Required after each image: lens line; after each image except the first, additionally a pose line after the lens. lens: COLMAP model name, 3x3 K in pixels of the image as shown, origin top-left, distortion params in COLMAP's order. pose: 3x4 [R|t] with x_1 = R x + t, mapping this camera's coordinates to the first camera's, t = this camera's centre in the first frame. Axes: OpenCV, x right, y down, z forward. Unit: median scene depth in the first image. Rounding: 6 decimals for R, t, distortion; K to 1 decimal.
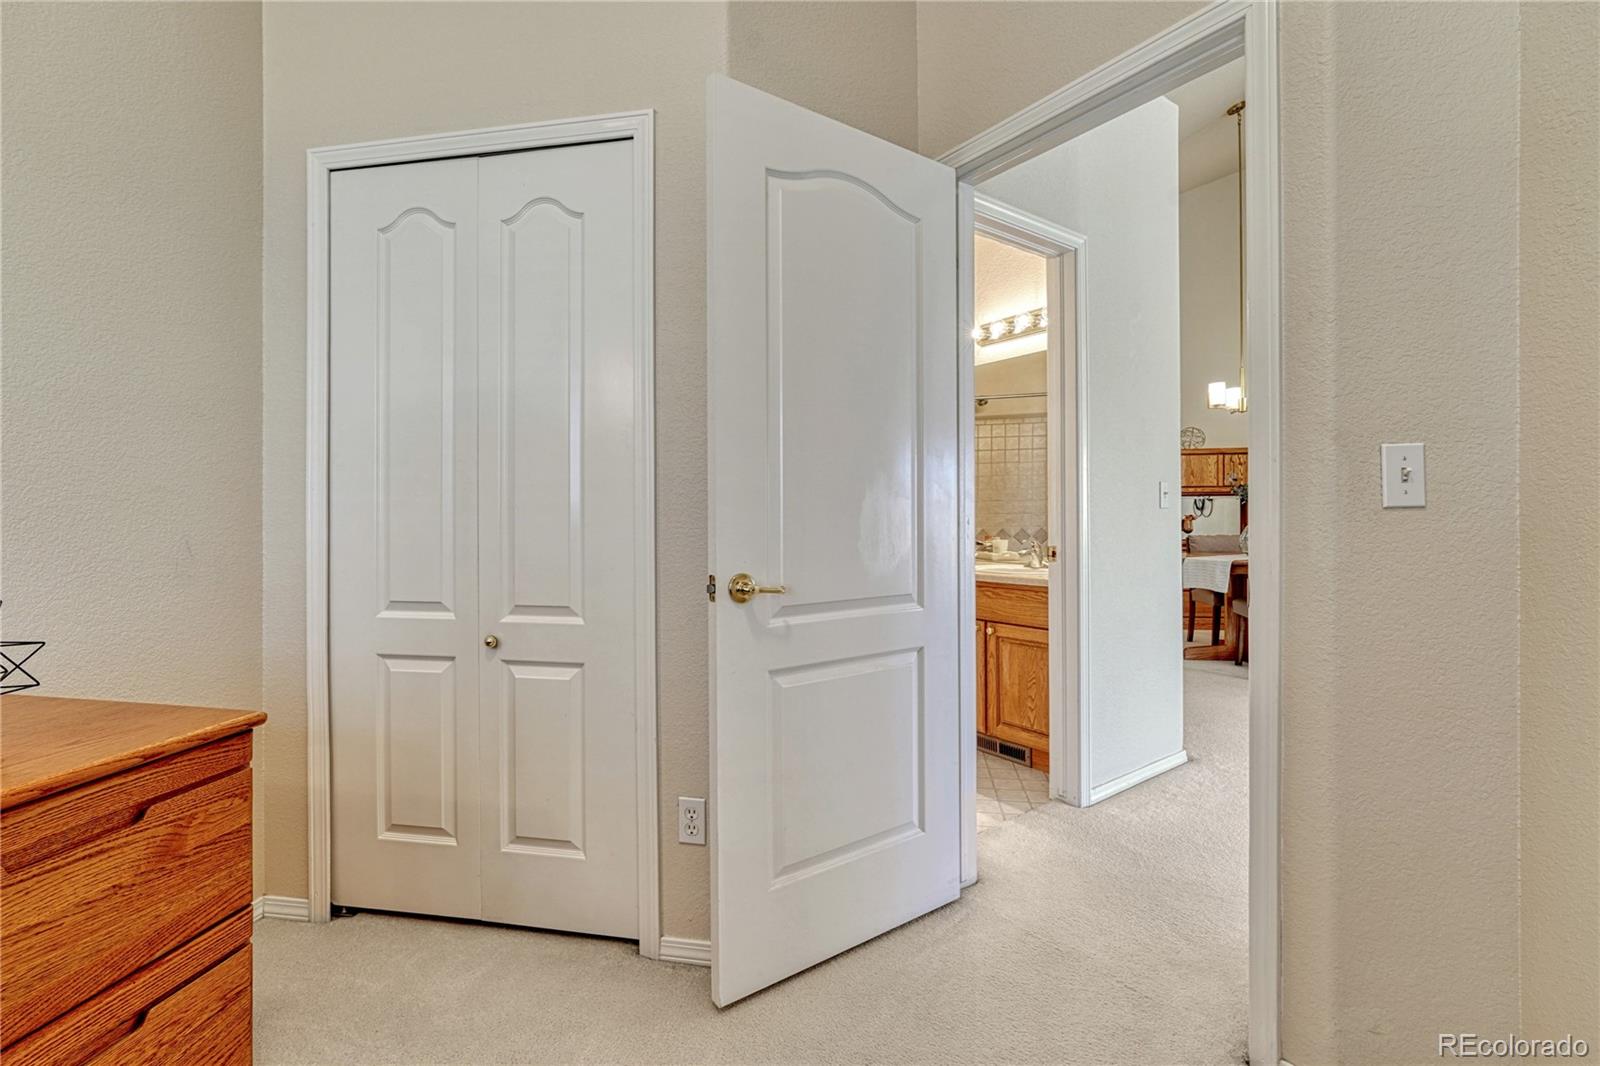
lens RADIAL K [[665.4, 0, 795.3], [0, 665.4, 519.5], [0, 0, 1]] dist [-0.008023, 0.000321]
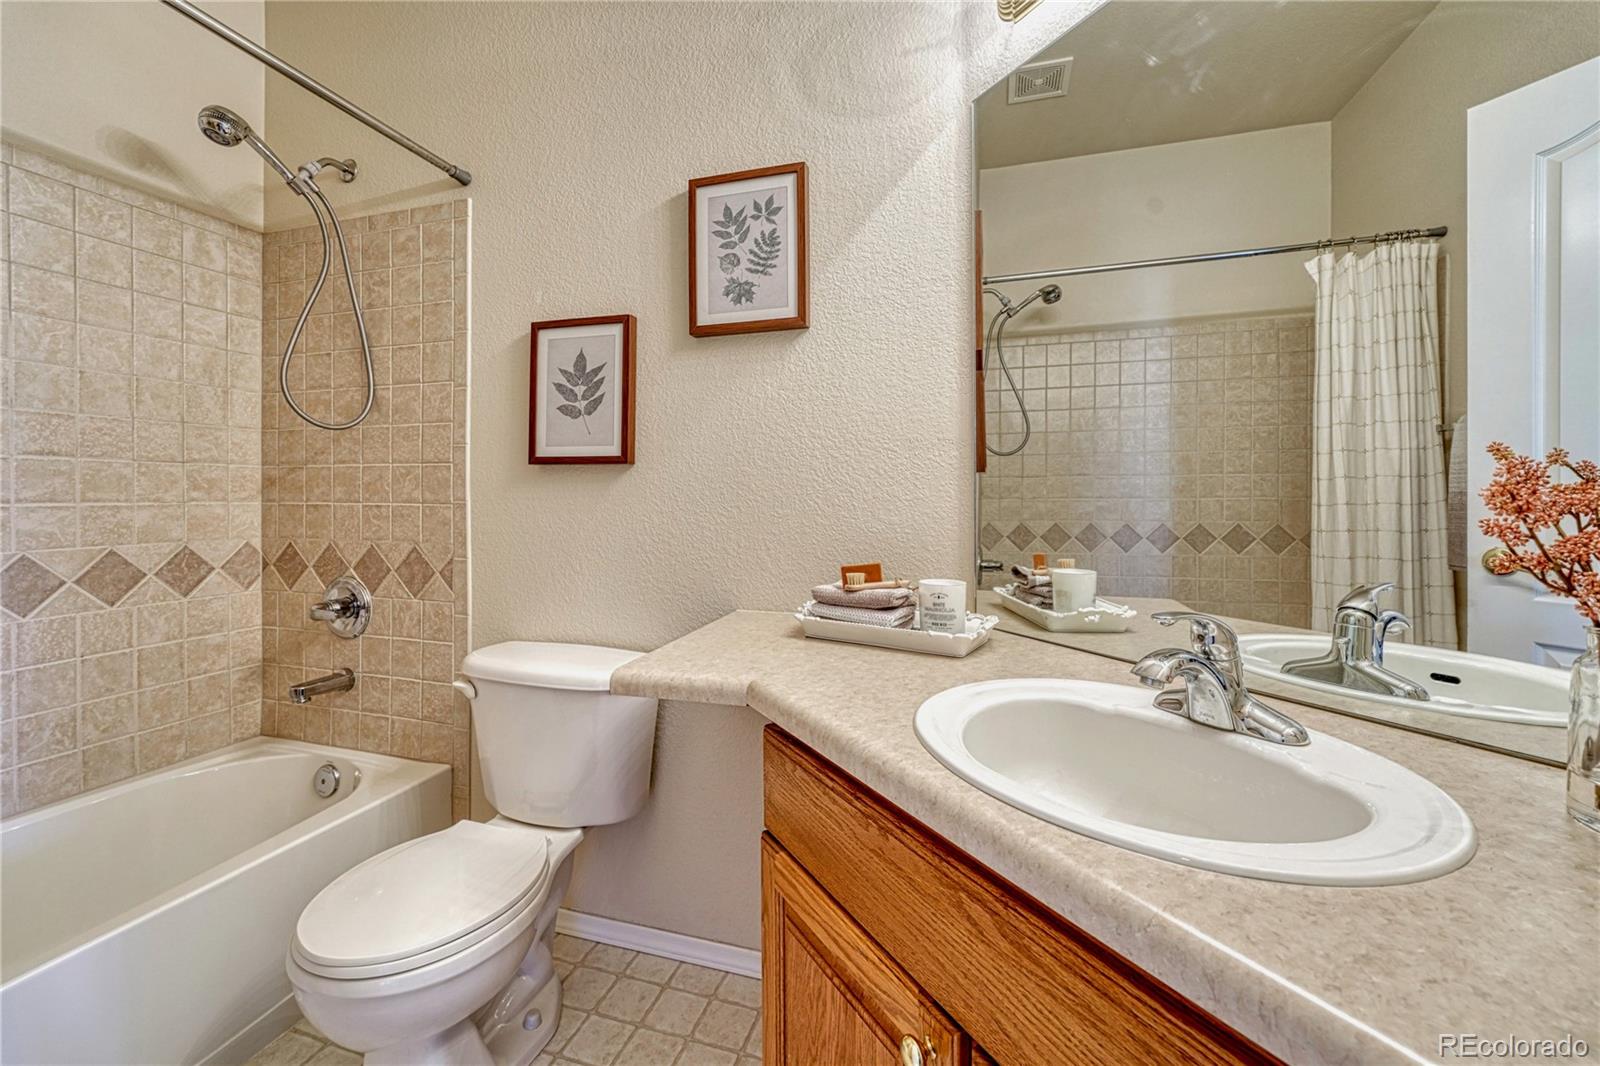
lens RADIAL K [[665.4, 0, 802.6], [0, 665.4, 491.2], [0, 0, 1]] dist [-0.008023, 0.000321]
pose [[0.993291, 0.003155, -0.115601, 0.135879], [-0.004860, 0.999883, -0.014472, -0.004750], [0.115542, 0.014937, 0.993190, 0.416201]]
